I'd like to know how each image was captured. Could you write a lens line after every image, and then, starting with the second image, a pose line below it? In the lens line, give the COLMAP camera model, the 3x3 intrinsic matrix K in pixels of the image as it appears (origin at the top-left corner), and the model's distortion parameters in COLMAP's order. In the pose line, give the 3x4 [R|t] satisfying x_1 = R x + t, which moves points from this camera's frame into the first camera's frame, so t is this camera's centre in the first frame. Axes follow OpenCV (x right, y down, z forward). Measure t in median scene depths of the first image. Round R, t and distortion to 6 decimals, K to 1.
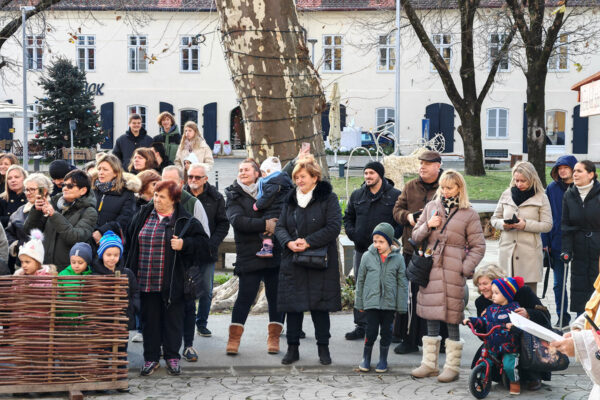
lens RADIAL K [[1319.4, 0, 300.0], [0, 1319.4, 200.0], [0, 0, 1]] dist [0.308690, -0.705662]
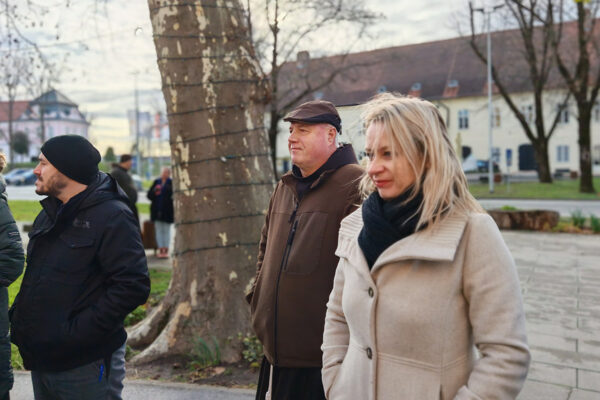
lens RADIAL K [[456.7, 0, 298.8], [0, 456.7, 173.7], [0, 0, 1]] dist [0.041286, 0.001930]
pose [[0.926067, -0.016851, -0.376983, 0.146879], [0.001238, 0.999133, -0.041620, -0.010885], [0.377357, 0.038077, 0.925285, 0.764739]]
